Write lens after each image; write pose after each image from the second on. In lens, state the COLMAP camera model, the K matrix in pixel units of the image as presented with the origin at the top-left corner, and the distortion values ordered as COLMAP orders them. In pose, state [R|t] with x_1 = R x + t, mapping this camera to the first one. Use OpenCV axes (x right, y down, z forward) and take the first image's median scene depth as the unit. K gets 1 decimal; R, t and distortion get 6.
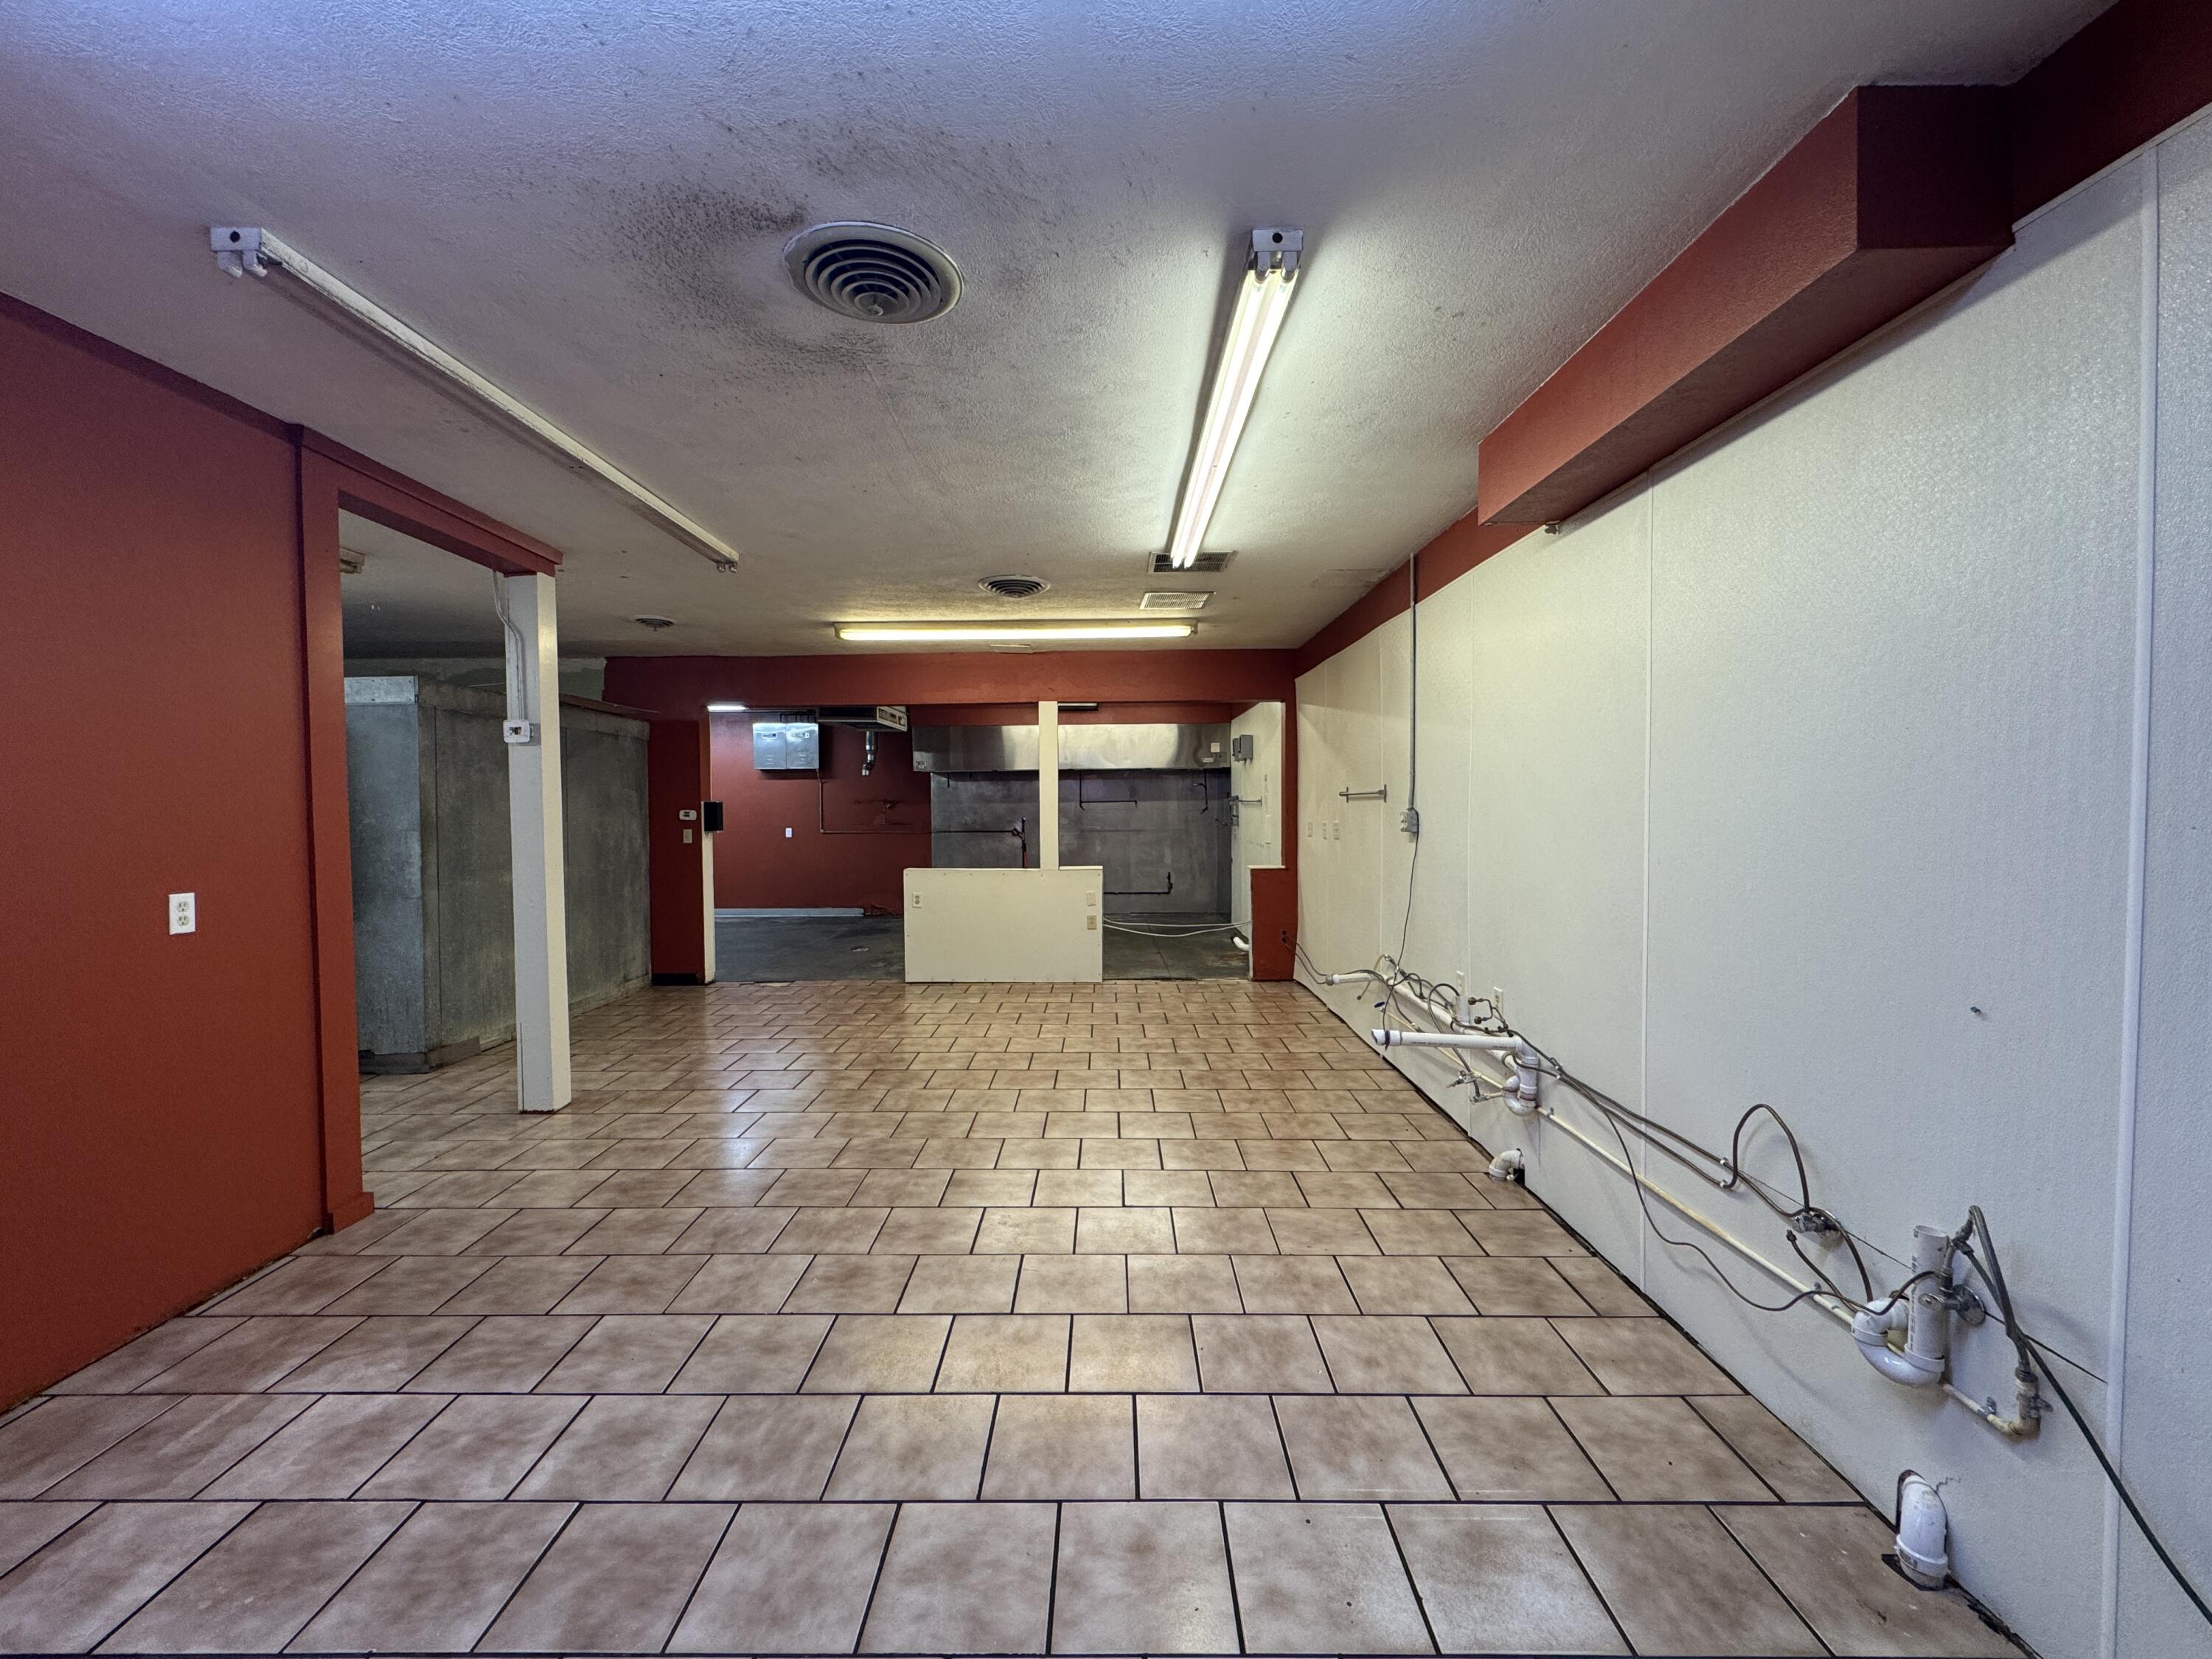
lens RADIAL K [[943.9, 0, 1075.4], [0, 943.9, 836.4], [0, 0, 1]] dist [-0.000798, 0.000103]
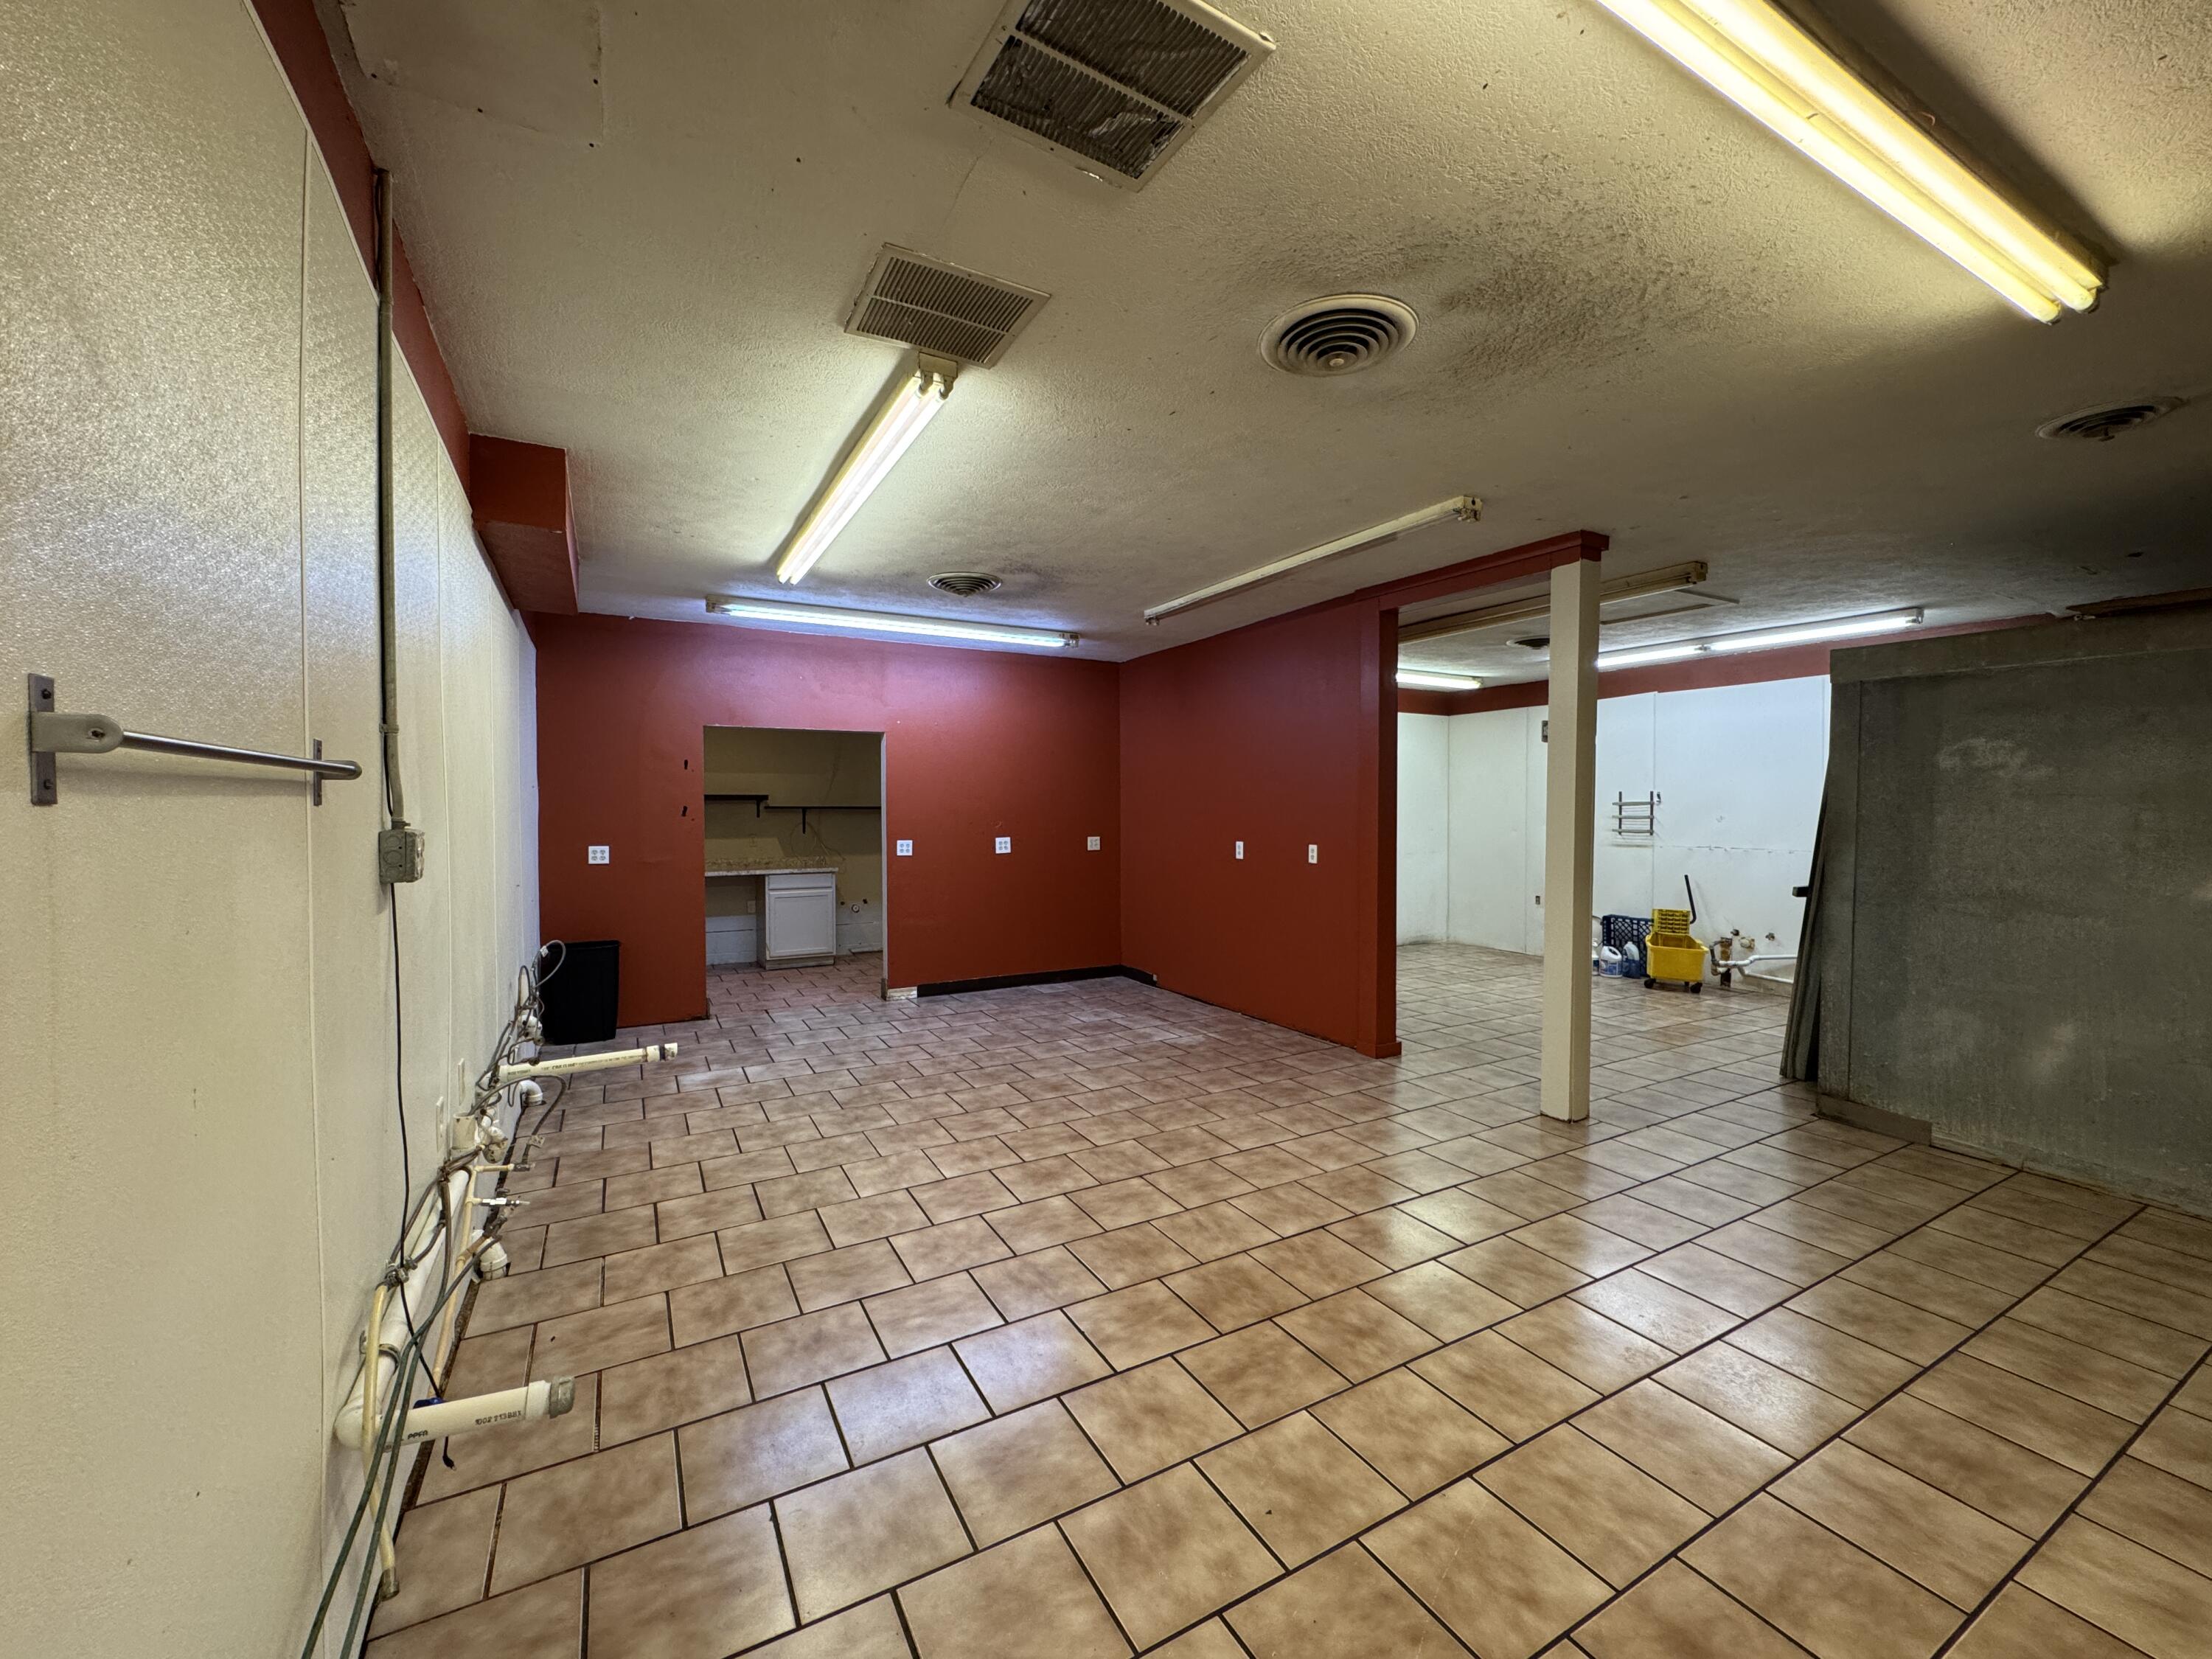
lens RADIAL K [[885.9, 0, 1103.4], [0, 885.9, 825.3], [0, 0, 1]] dist [-0.003865, 0.000004]
pose [[-0.864306, 0.015189, -0.502738, 0.388198], [-0.013291, 0.998505, 0.053017, -0.066839], [0.502791, 0.052505, -0.862812, 1.970521]]
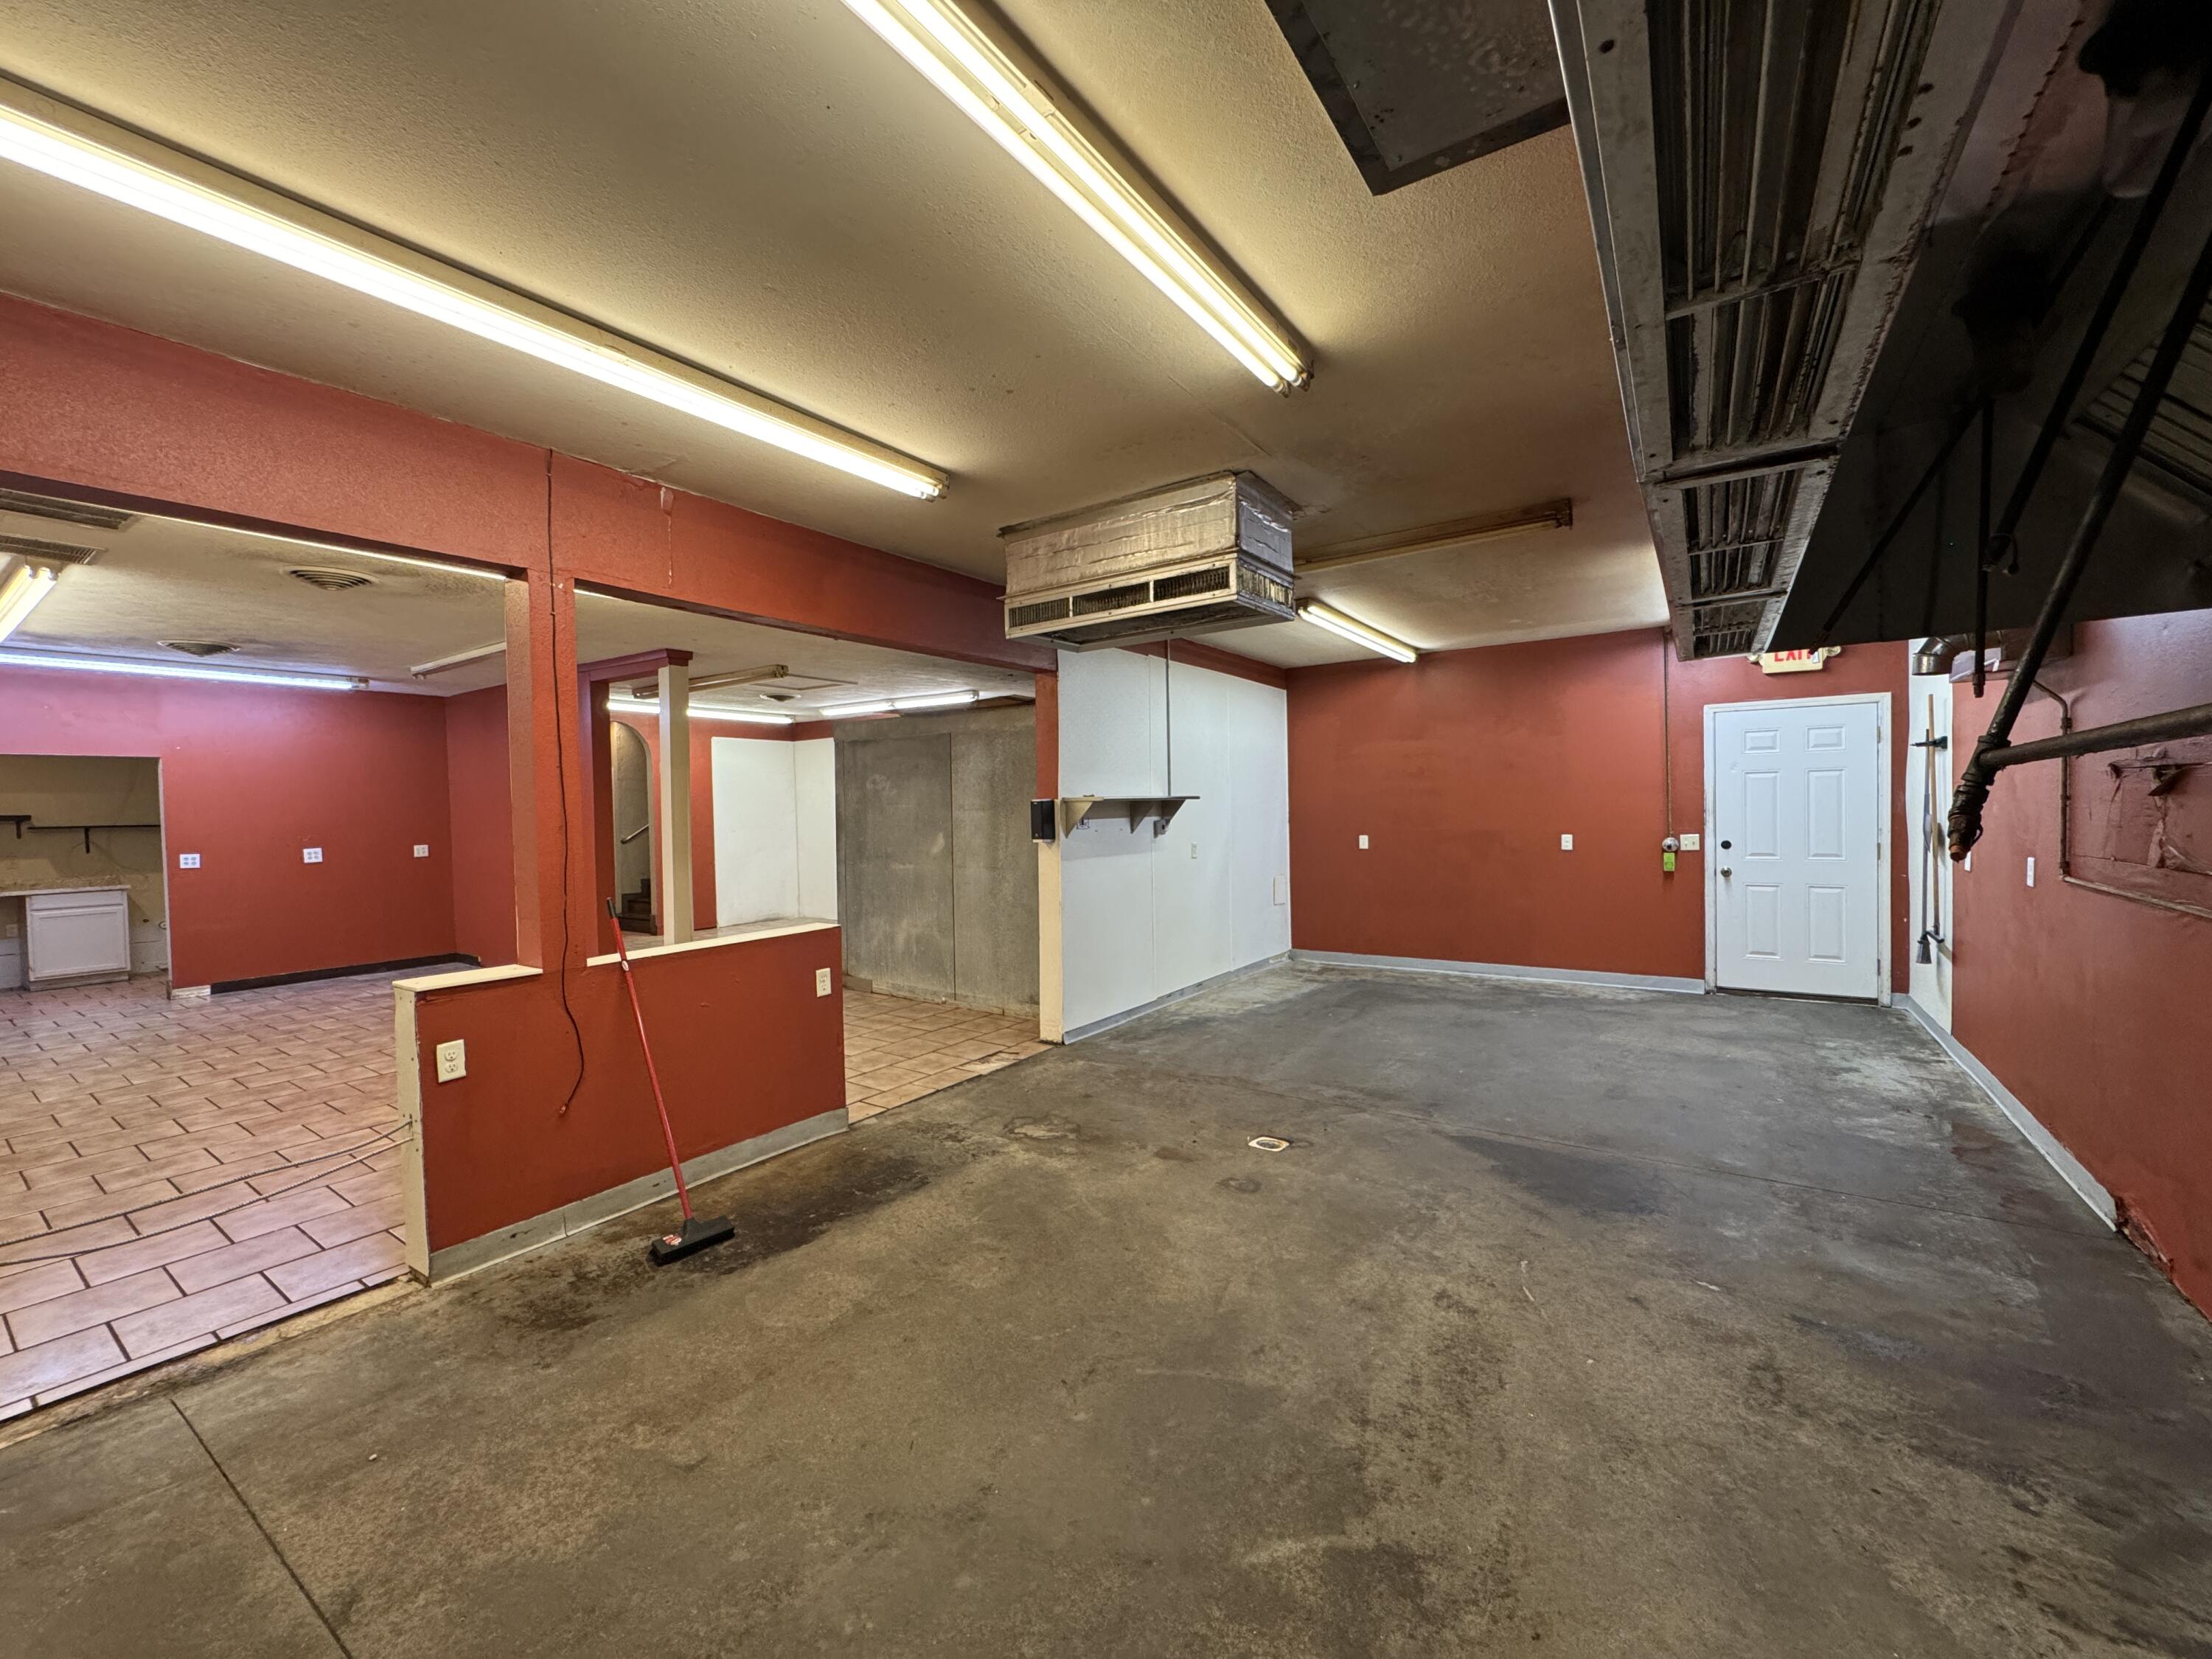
lens RADIAL K [[885.9, 0, 1103.4], [0, 885.9, 825.3], [0, 0, 1]] dist [-0.003865, 0.000004]
pose [[-0.549549, 0.033428, -0.834792, 0.359557], [-0.006375, 0.999002, 0.044200, -0.103071], [0.835437, 0.029612, -0.548788, 3.065299]]
